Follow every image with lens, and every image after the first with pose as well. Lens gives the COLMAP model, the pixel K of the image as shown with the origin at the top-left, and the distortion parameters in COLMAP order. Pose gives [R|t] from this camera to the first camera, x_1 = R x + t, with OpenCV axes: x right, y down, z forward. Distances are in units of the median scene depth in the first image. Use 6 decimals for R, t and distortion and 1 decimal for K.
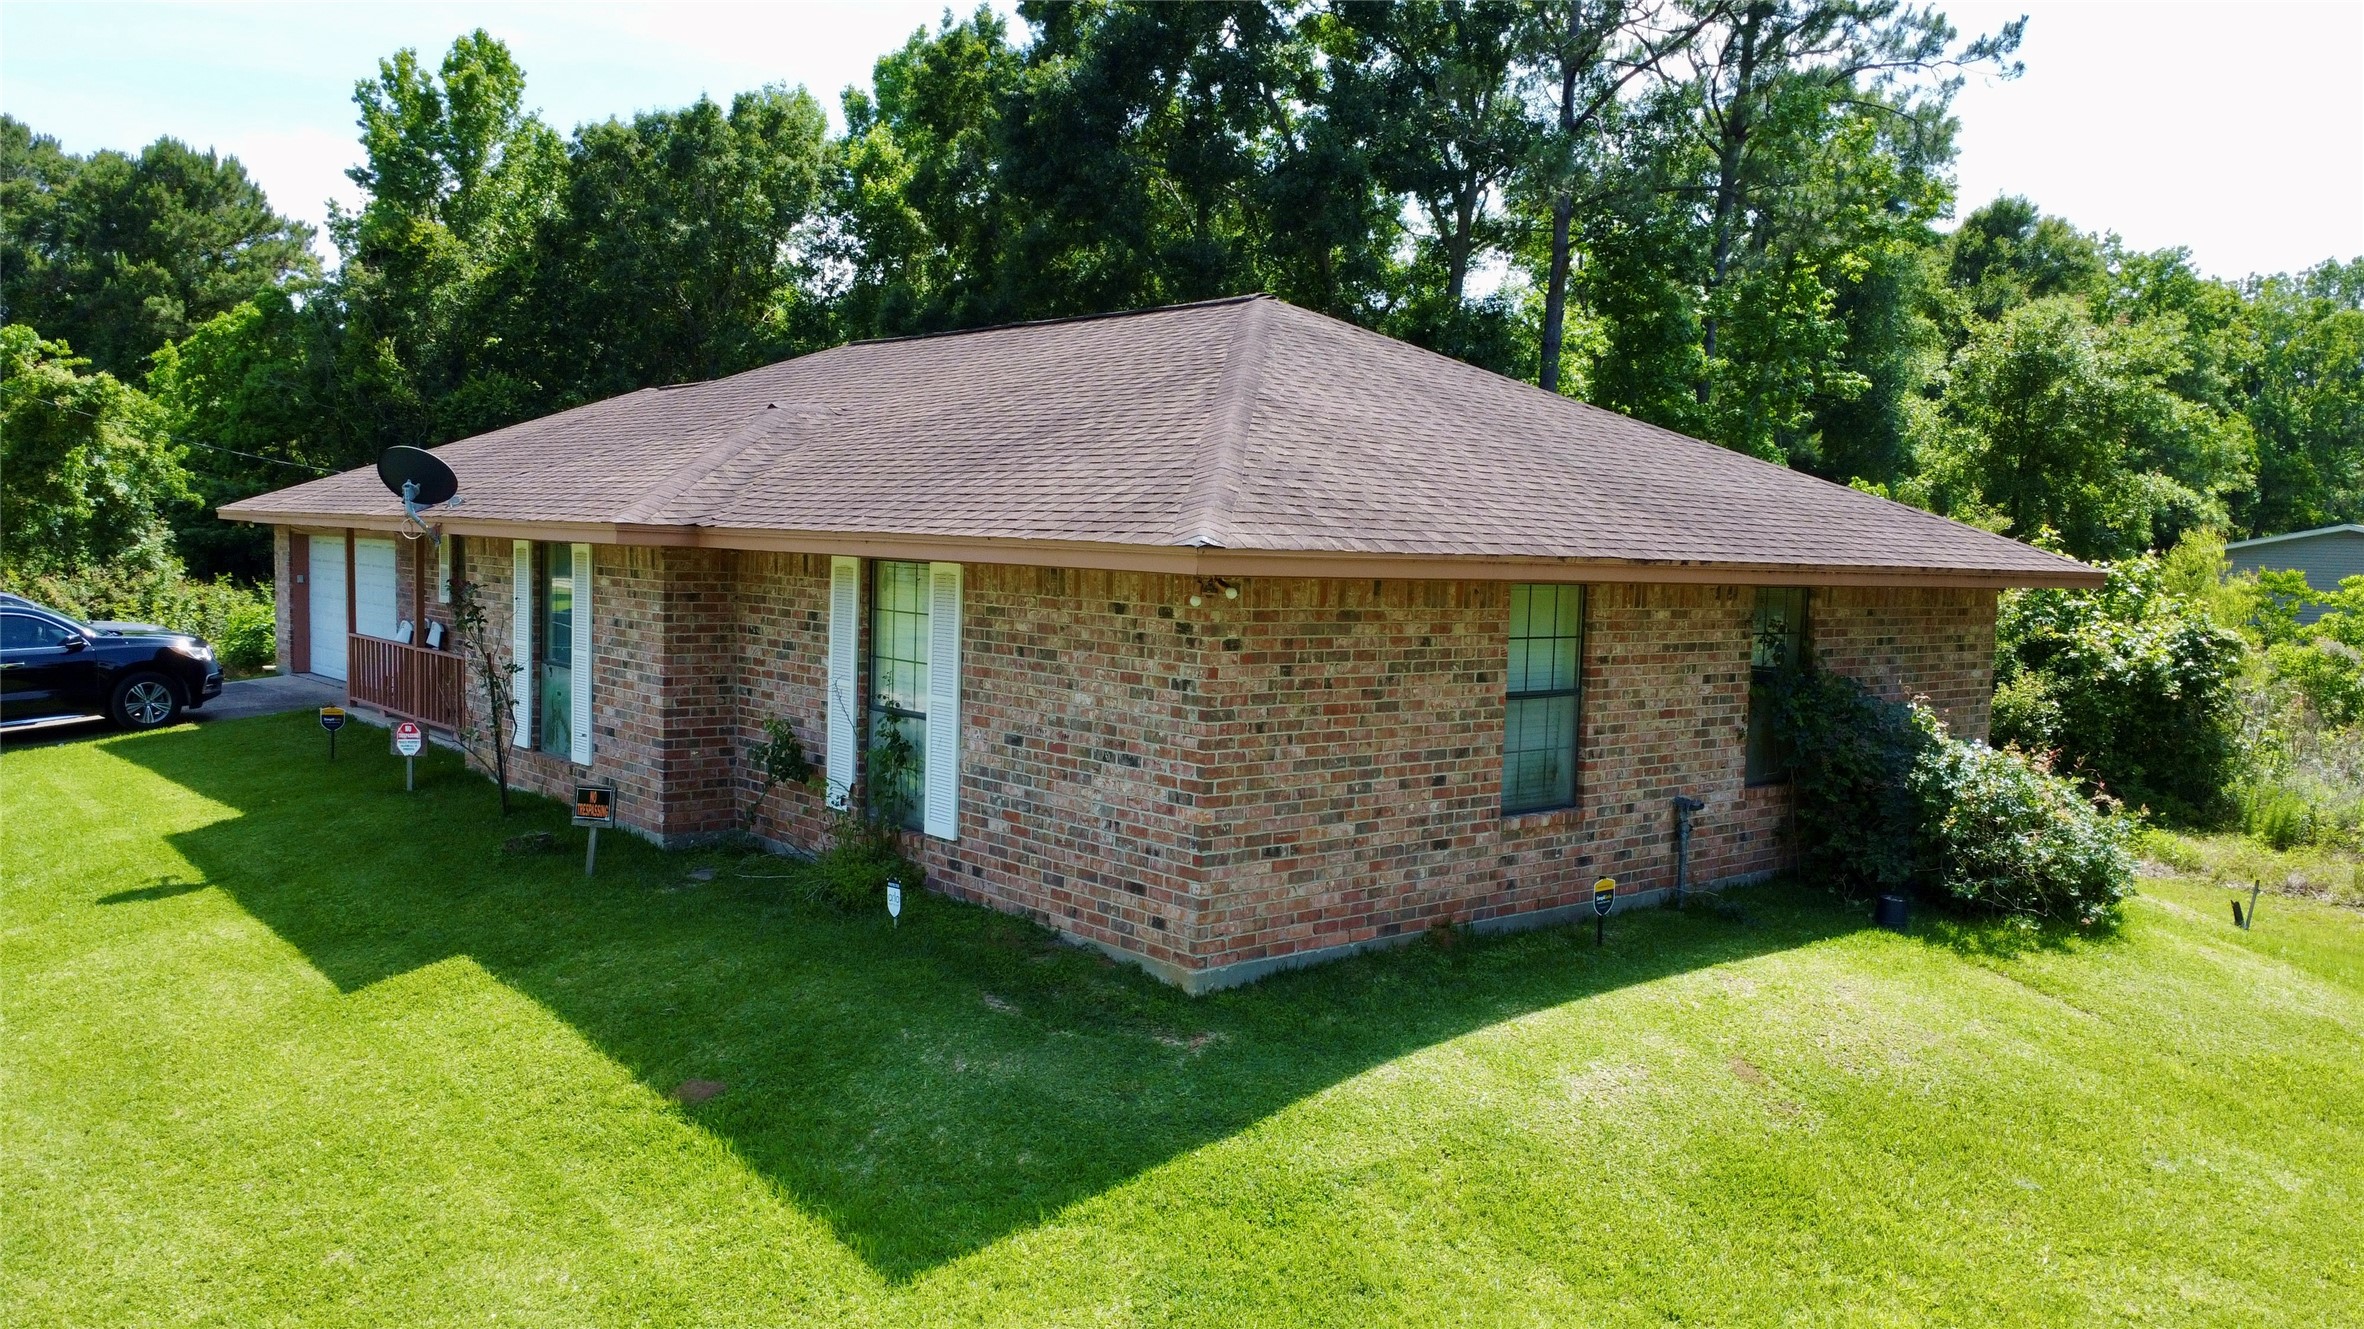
lens RADIAL K [[1772.1, 0, 1182.0], [0, 1772.1, 664.5], [0, 0, 1]] dist [0.000781, 0.001610]
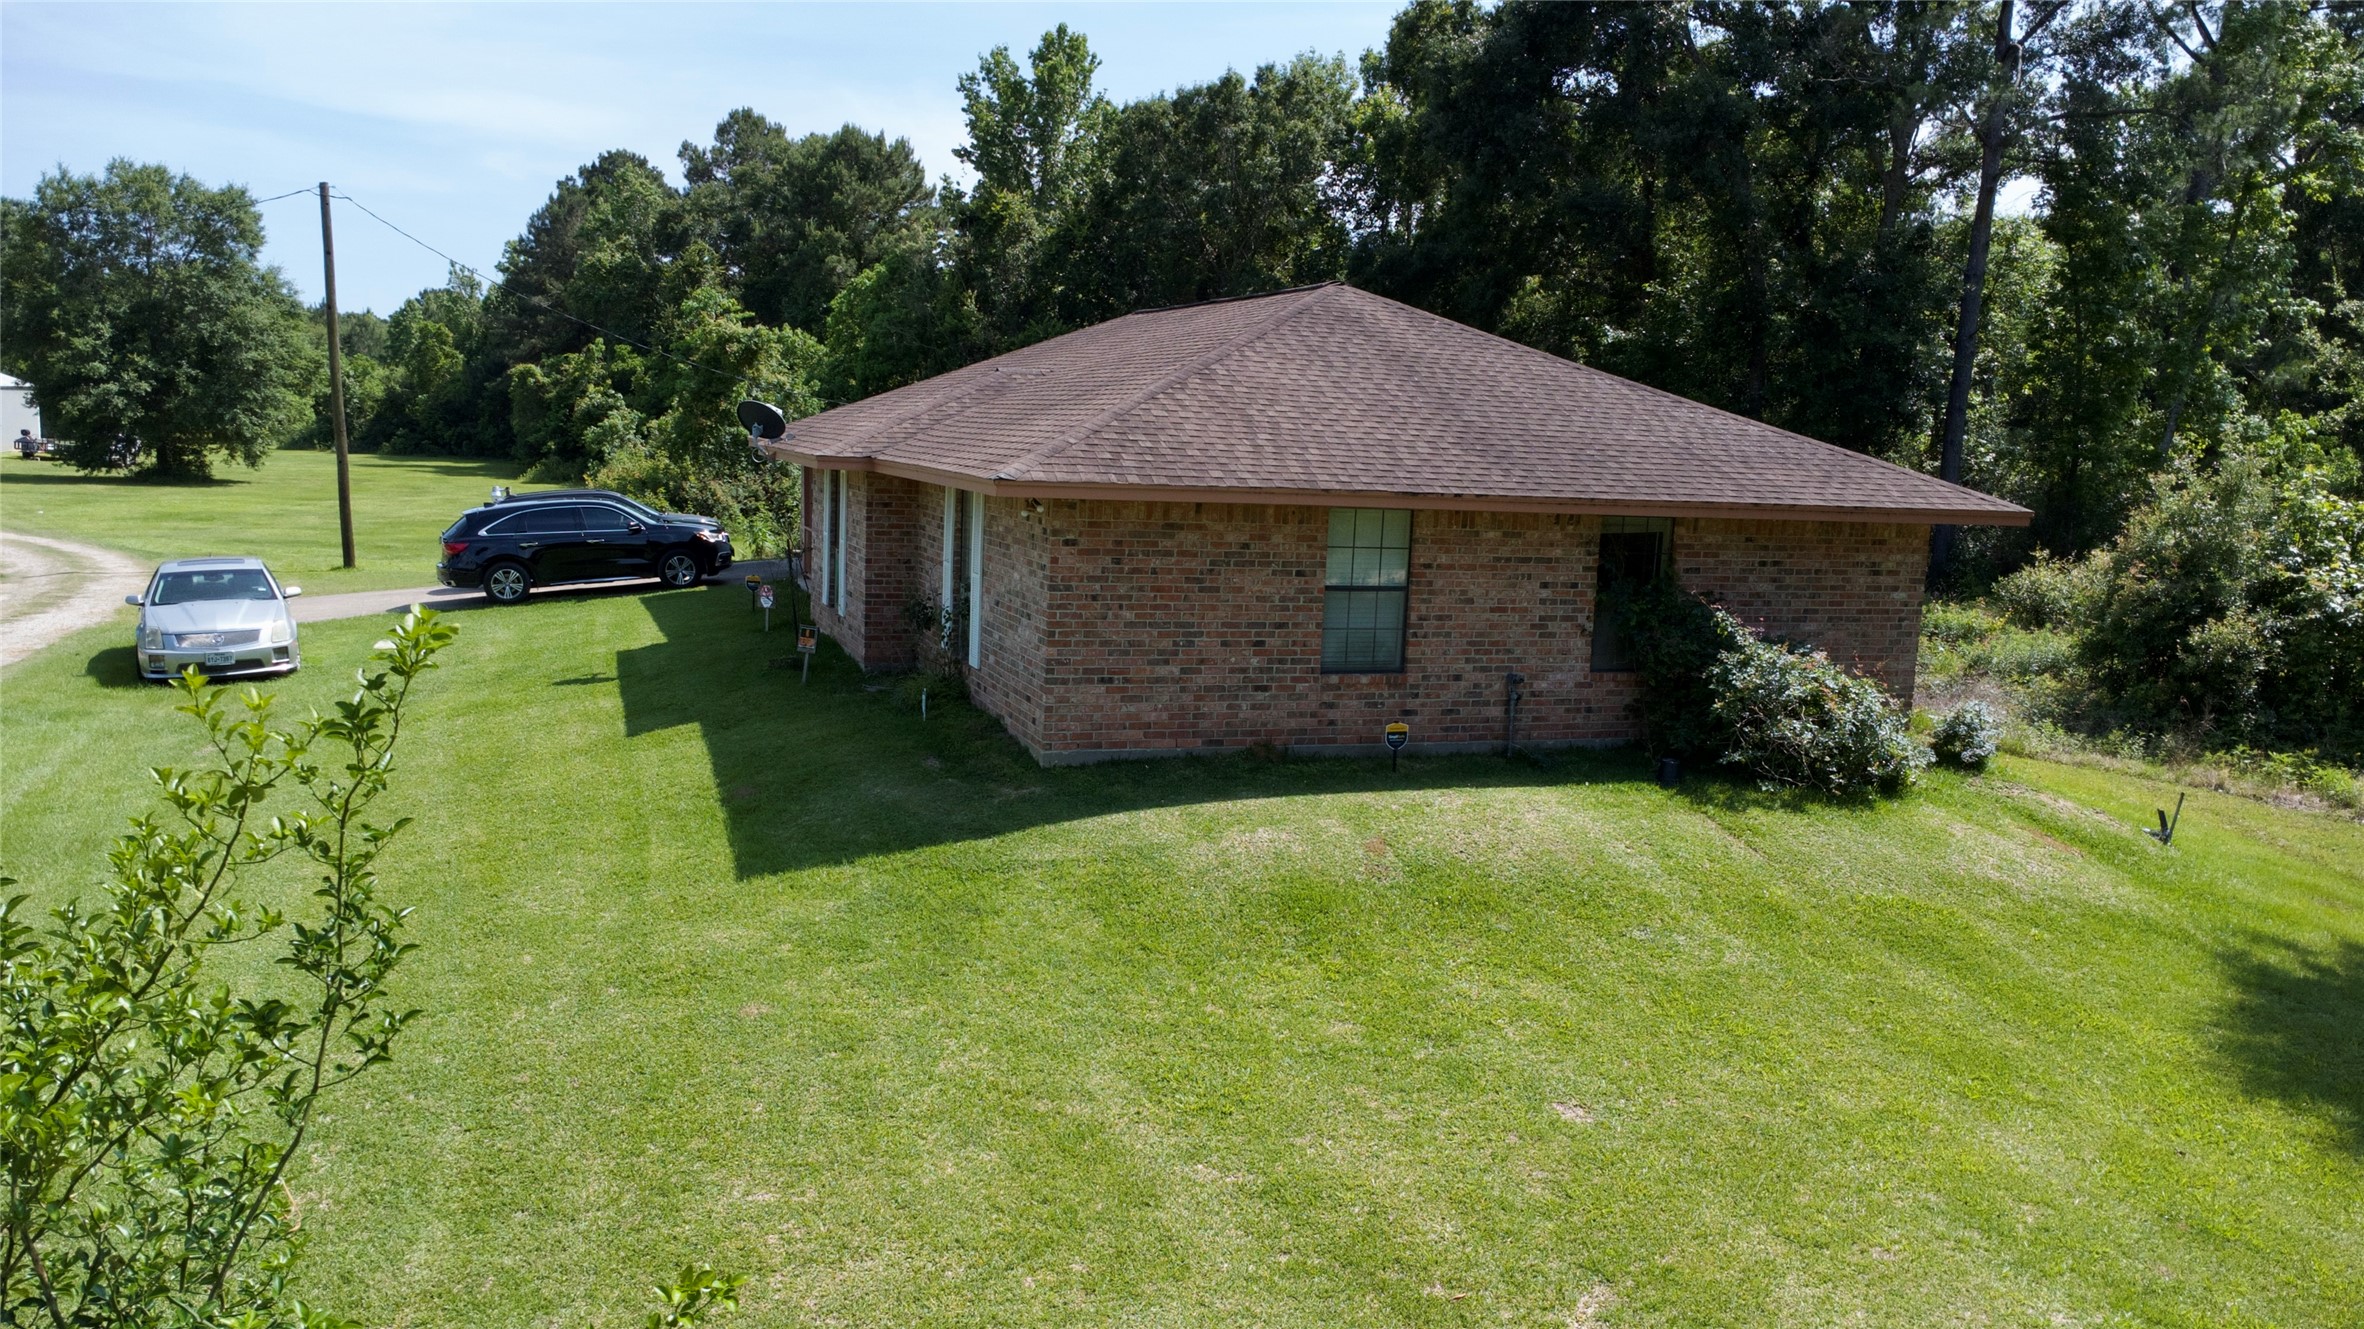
lens RADIAL K [[1701.3, 0, 1182.0], [0, 1701.3, 664.5], [0, 0, 1]] dist [0.009907, 0.001336]
pose [[0.936572, 0.055386, -0.346071, 0.510405], [-0.037814, 0.997639, 0.057329, 0.005054], [0.348429, -0.040607, 0.936455, -0.286327]]
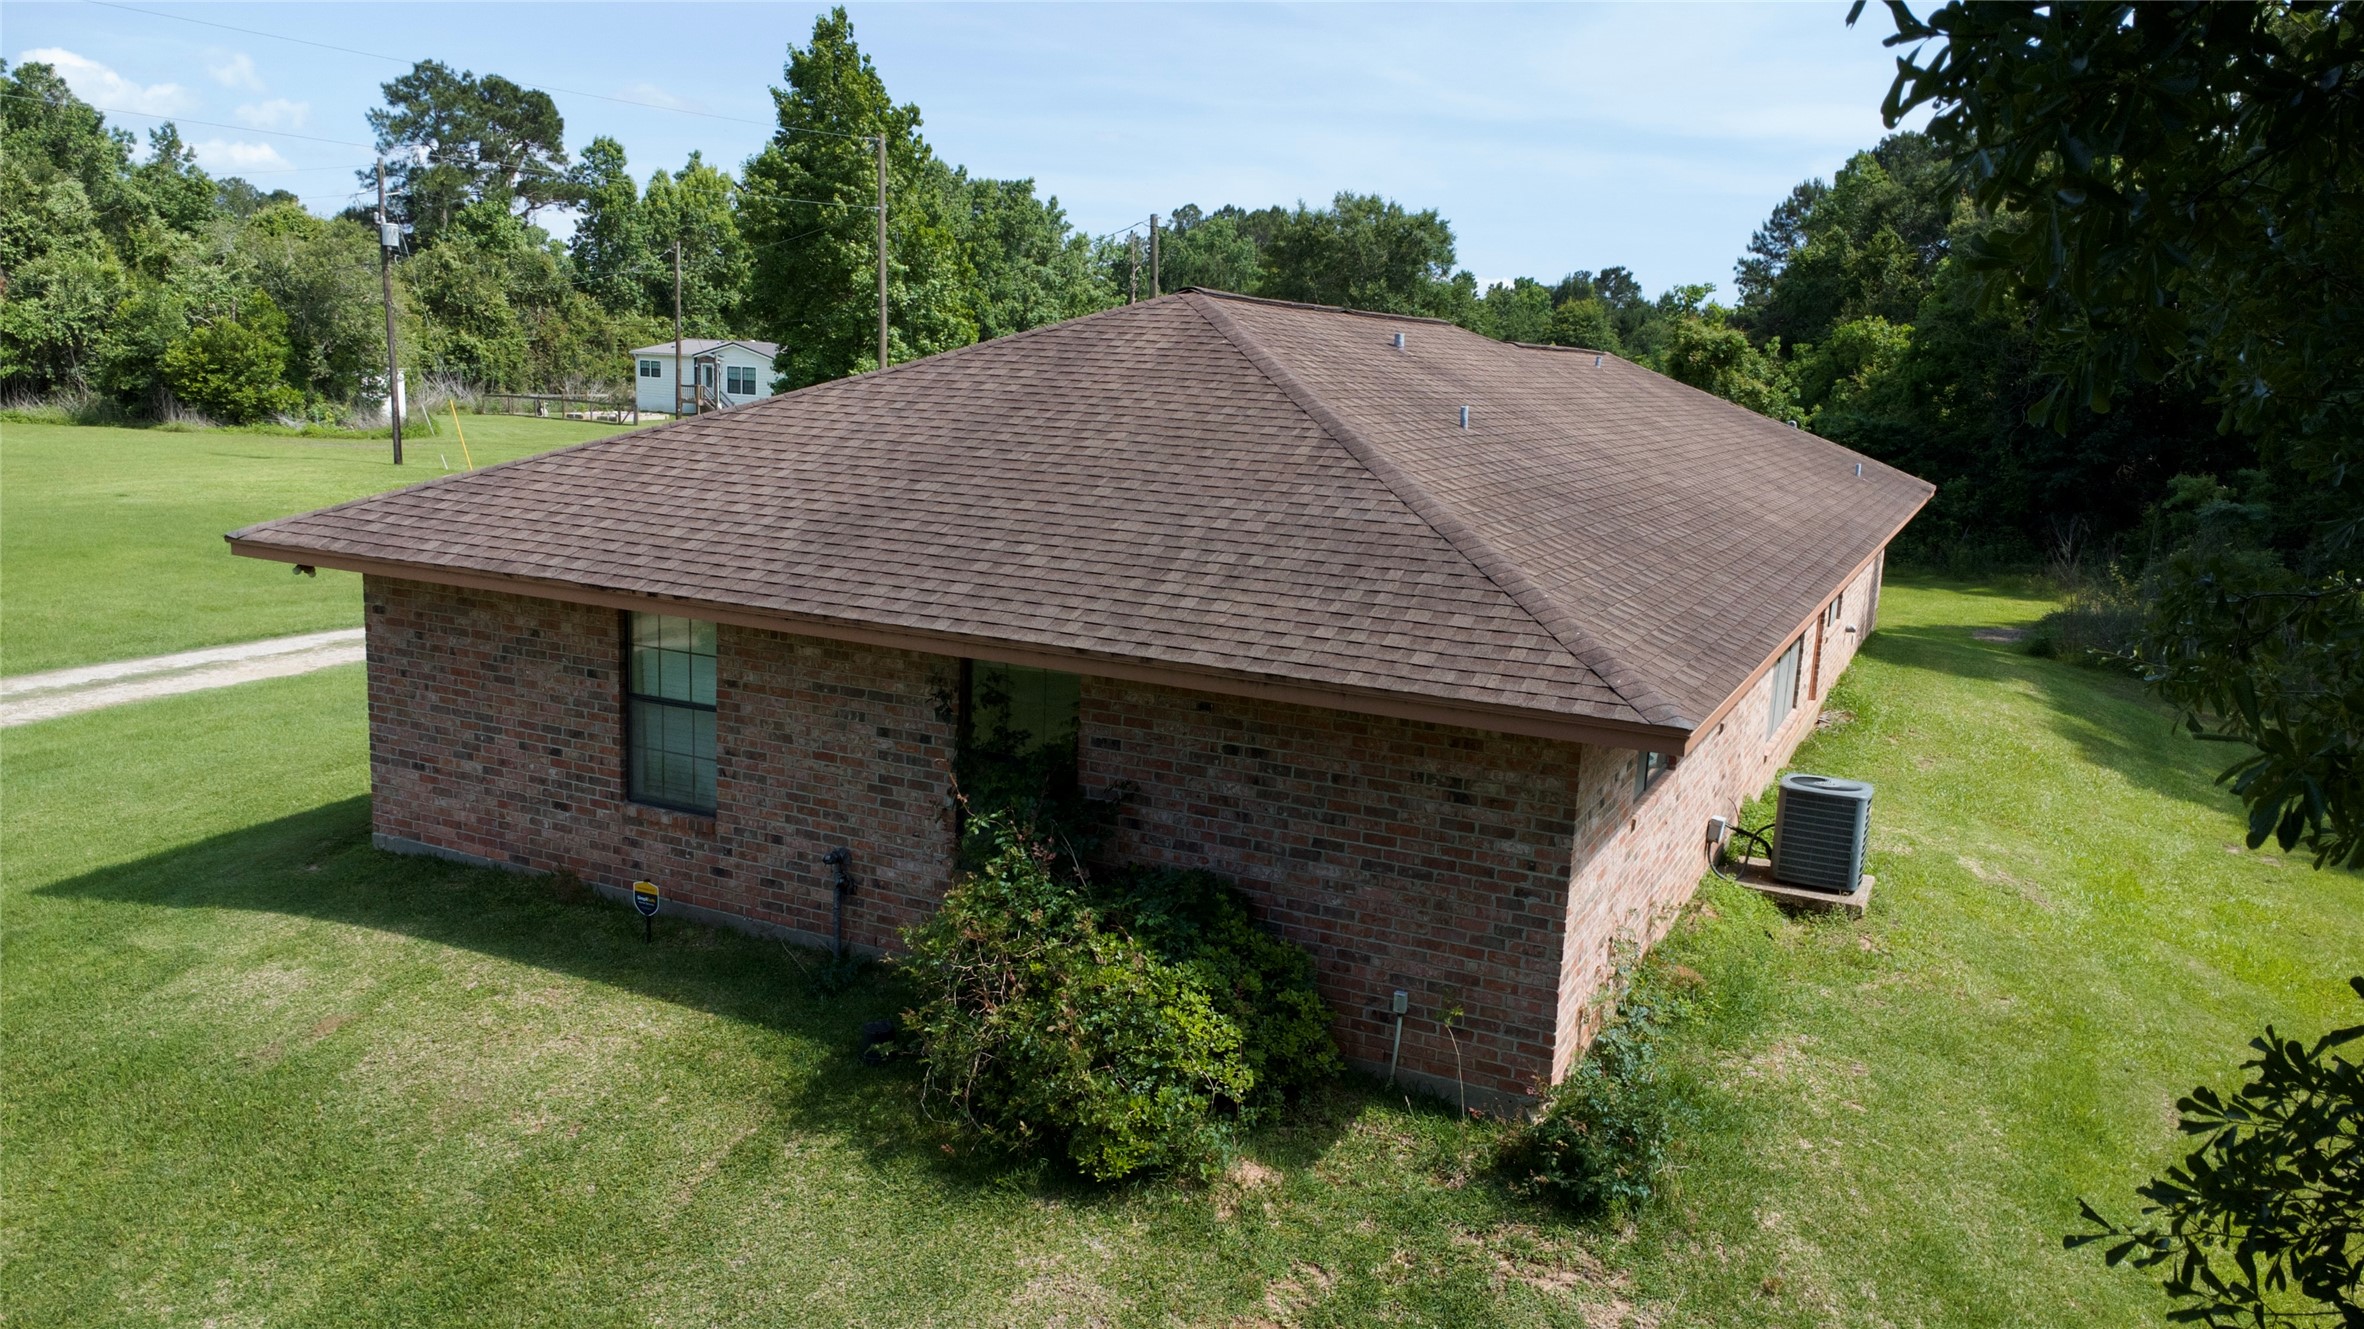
lens RADIAL K [[1725.9, 0, 1182.0], [0, 1725.9, 664.5], [0, 0, 1]] dist [0.009258, -0.000536]
pose [[0.391075, 0.147064, -0.908533, 1.220562], [-0.099093, 0.988141, 0.117296, -0.153319], [0.915009, 0.044157, 0.401010, 0.826968]]
